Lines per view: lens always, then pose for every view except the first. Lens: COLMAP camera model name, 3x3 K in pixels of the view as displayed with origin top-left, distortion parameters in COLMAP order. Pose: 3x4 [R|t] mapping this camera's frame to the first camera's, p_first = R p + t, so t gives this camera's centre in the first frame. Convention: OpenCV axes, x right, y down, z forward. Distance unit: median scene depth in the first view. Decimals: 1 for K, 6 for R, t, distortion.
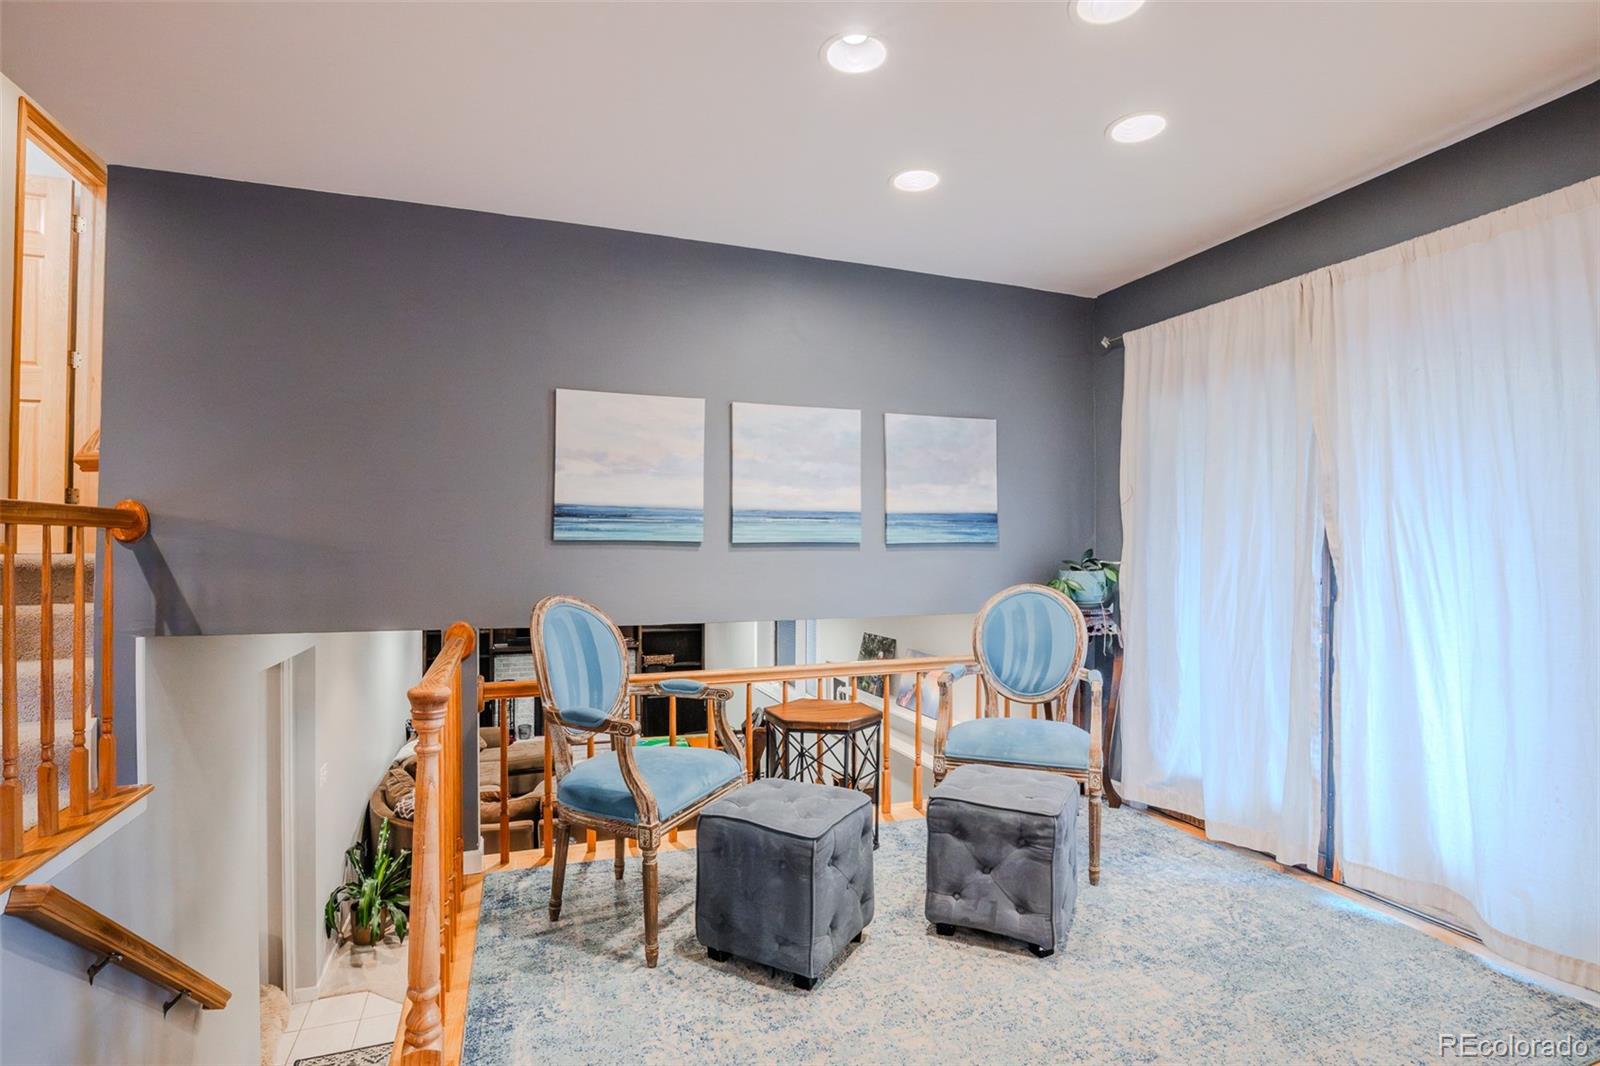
lens RADIAL K [[740.6, 0, 799.0], [0, 740.6, 528.5], [0, 0, 1]] dist [-0.054879, 0.000209]
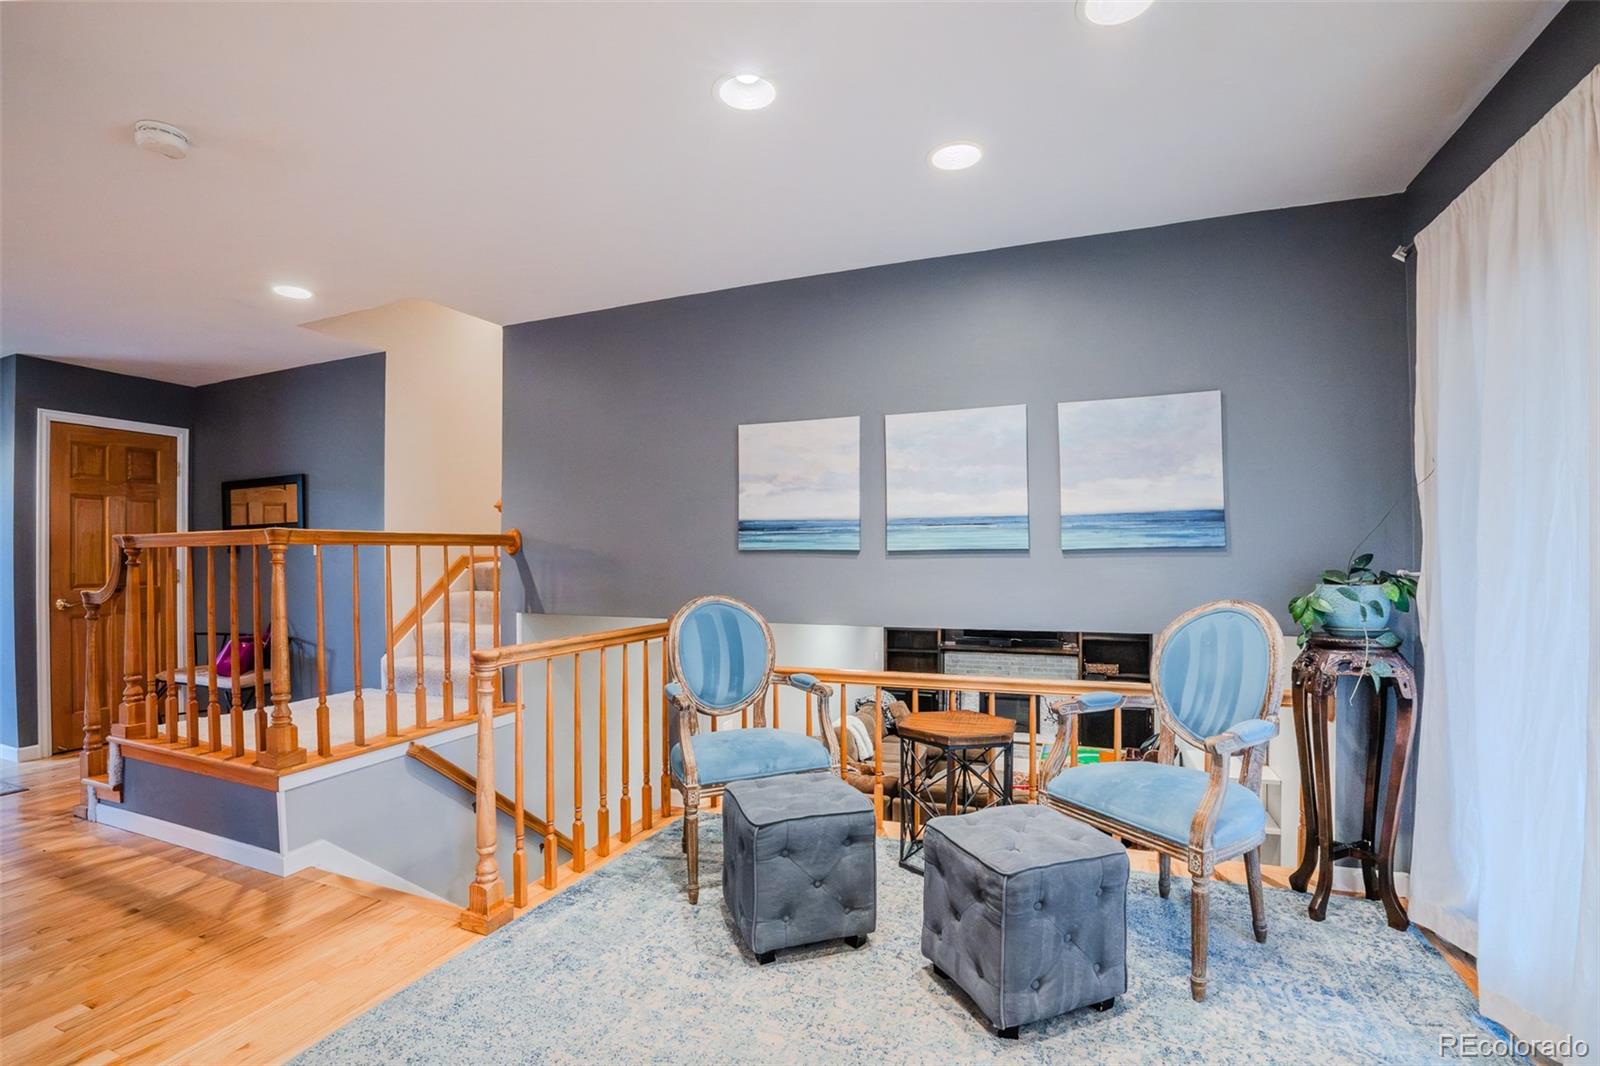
lens RADIAL K [[714.0, 0, 800.2], [0, 714.0, 540.9], [0, 0, 1]] dist [-0.066804, 0.012908]
pose [[0.750872, -0.018600, -0.660186, 0.450302], [0.023970, 0.999712, -0.000902, 0.003244], [0.660013, -0.015148, 0.751102, 0.155796]]
